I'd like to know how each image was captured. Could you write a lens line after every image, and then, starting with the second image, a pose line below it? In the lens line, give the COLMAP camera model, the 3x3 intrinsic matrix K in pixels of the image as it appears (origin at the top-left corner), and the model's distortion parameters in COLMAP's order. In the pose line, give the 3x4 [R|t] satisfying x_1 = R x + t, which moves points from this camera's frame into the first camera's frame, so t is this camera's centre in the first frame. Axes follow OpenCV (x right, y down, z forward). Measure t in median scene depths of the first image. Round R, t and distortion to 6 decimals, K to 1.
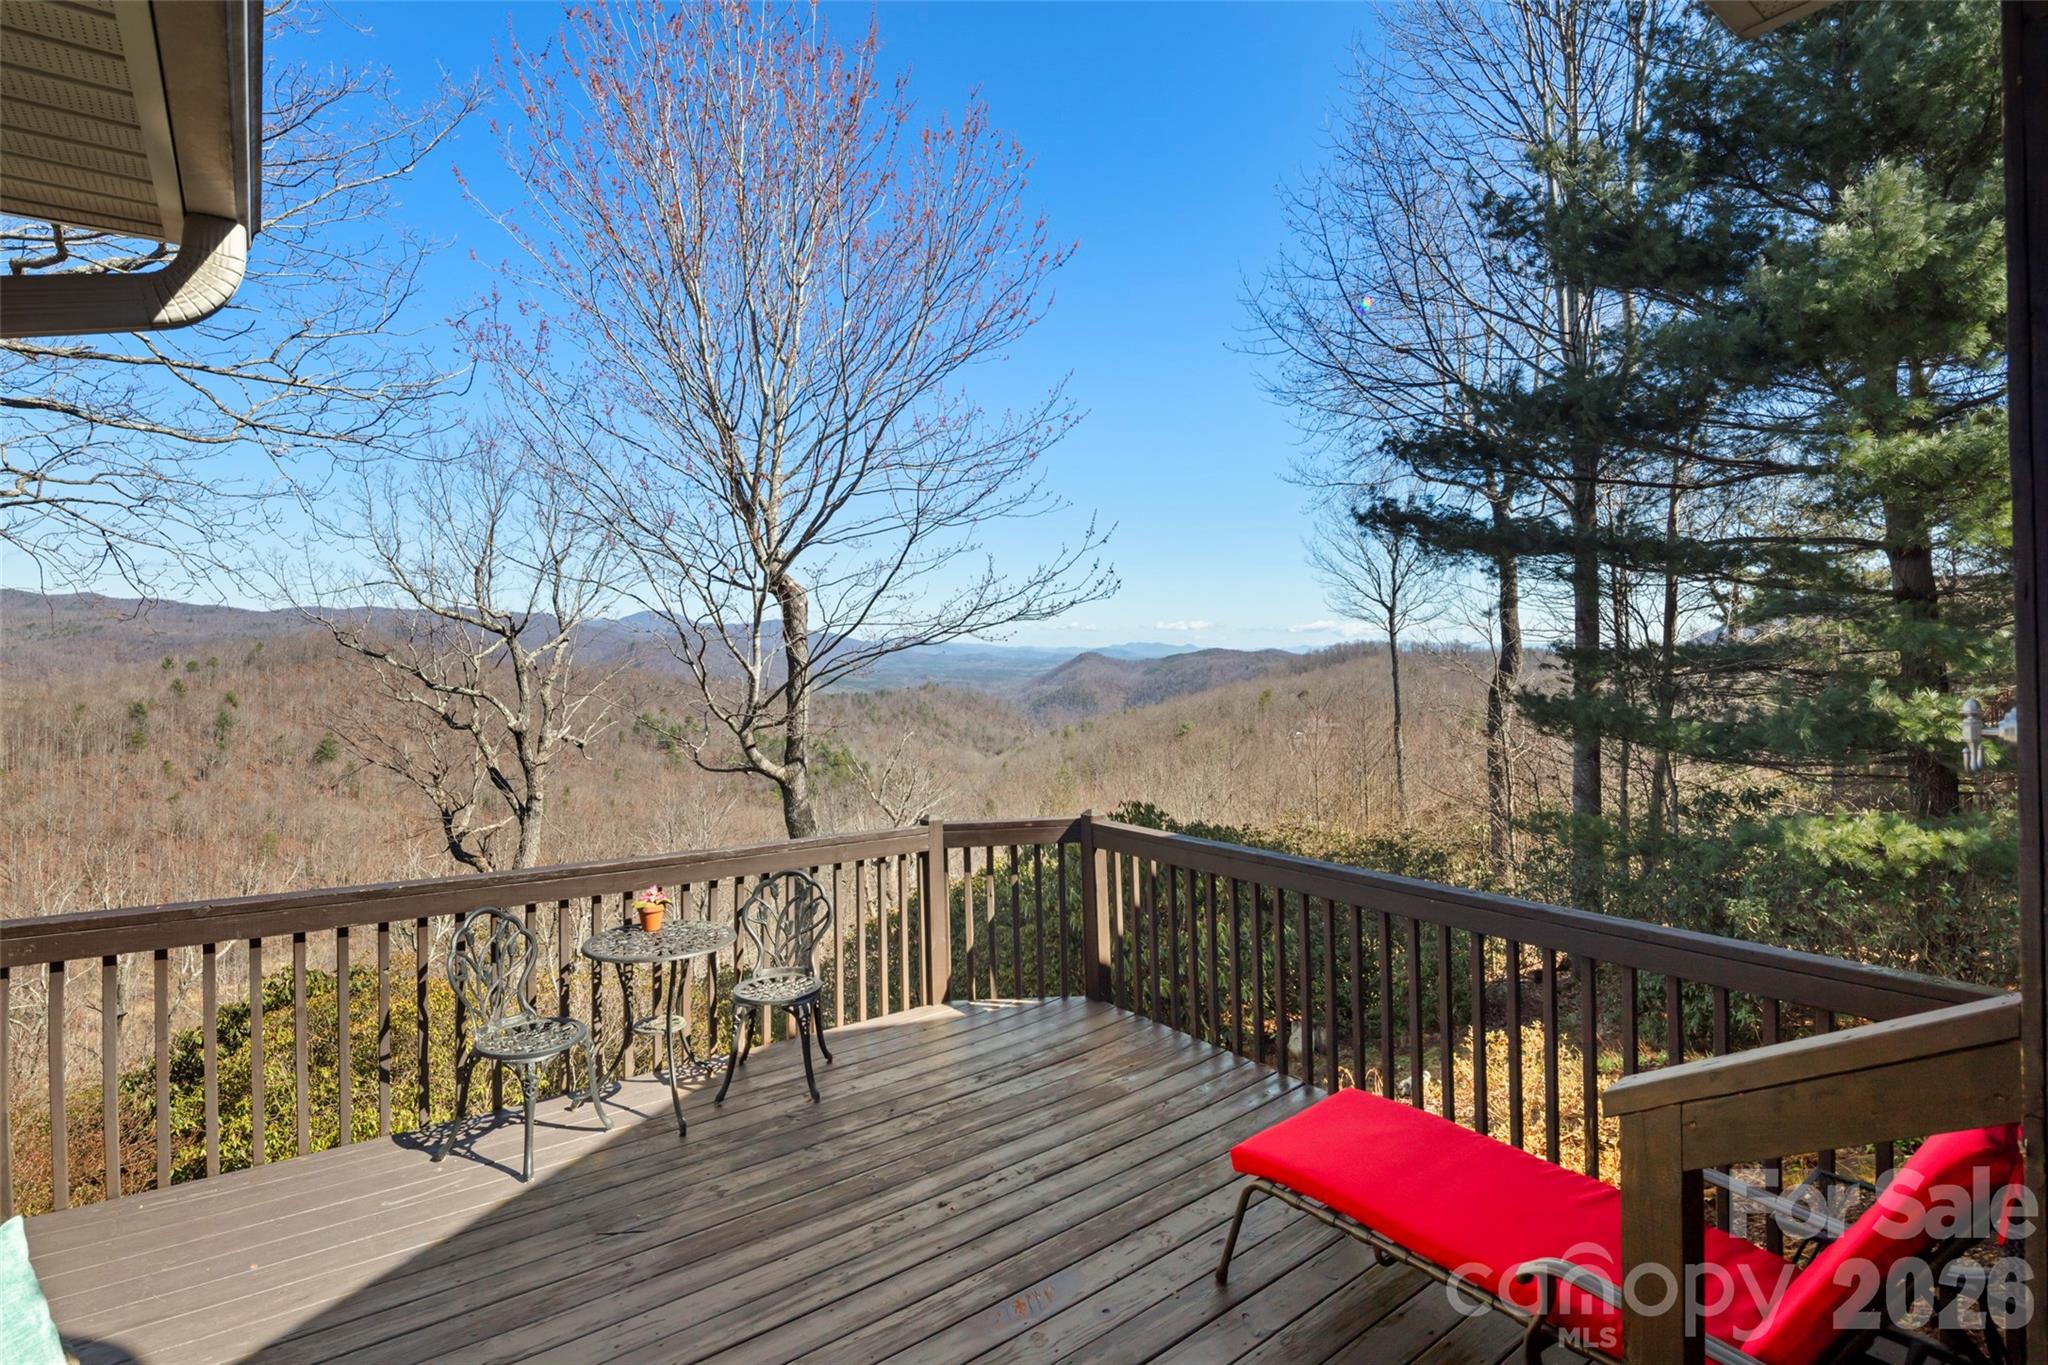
lens RADIAL K [[995.7, 0, 1035.1], [0, 995.7, 633.7], [0, 0, 1]] dist [0.007984, -0.006365]
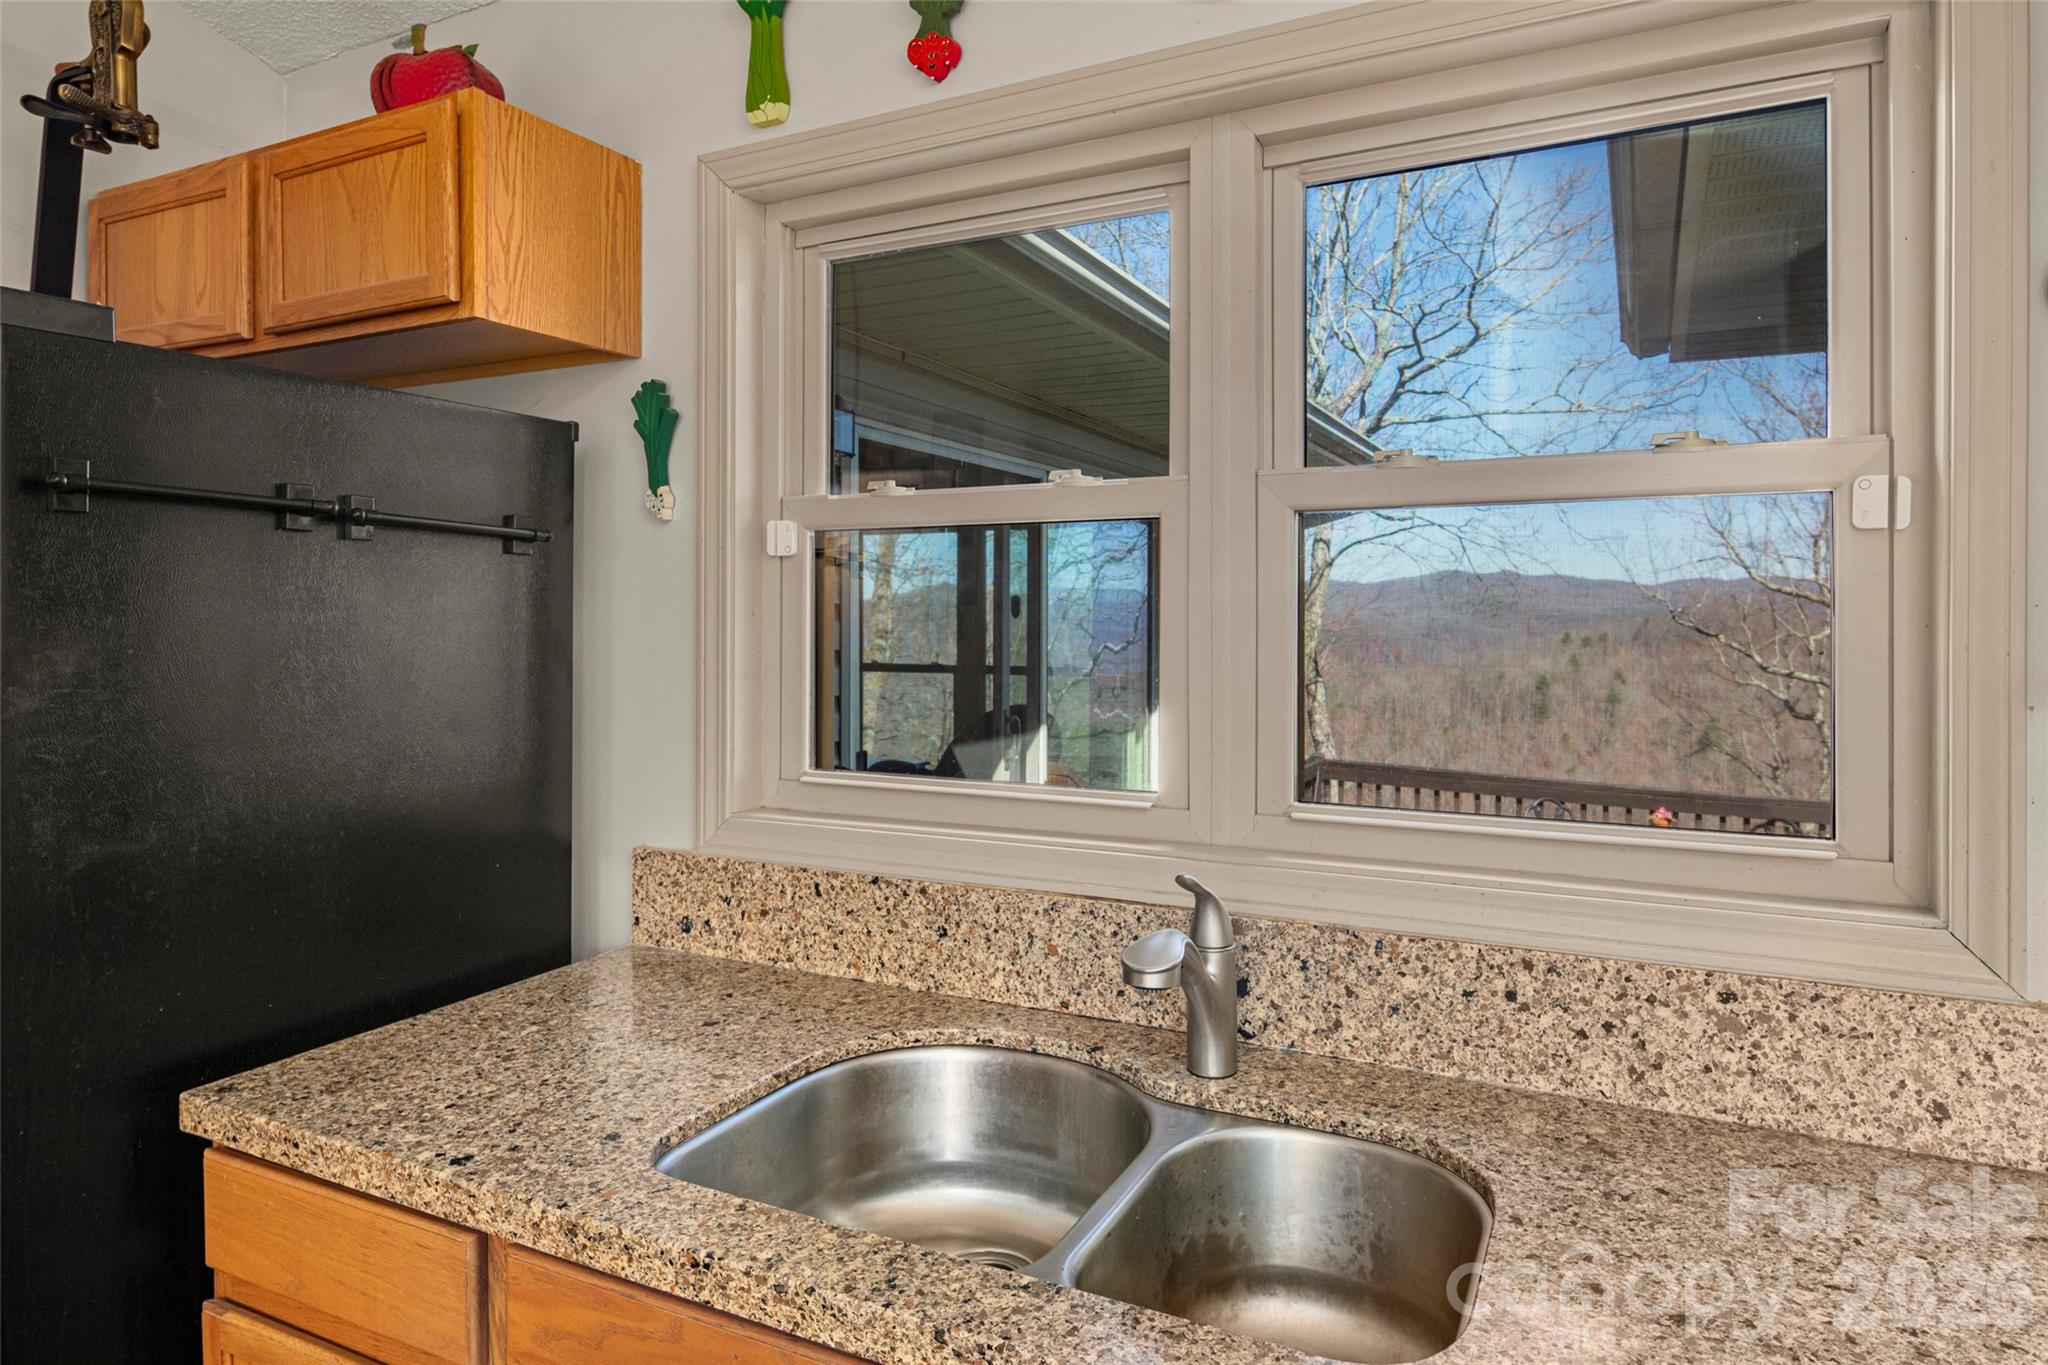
lens RADIAL K [[1192.9, 0, 1049.3], [0, 1192.9, 619.5], [0, 0, 1]] dist [0.001290, 0.001228]
pose [[0.430776, 0.004052, -0.902450, 0.102558], [0.004928, 0.999964, 0.006842, -0.003740], [0.902446, -0.007395, 0.430740, -0.068143]]
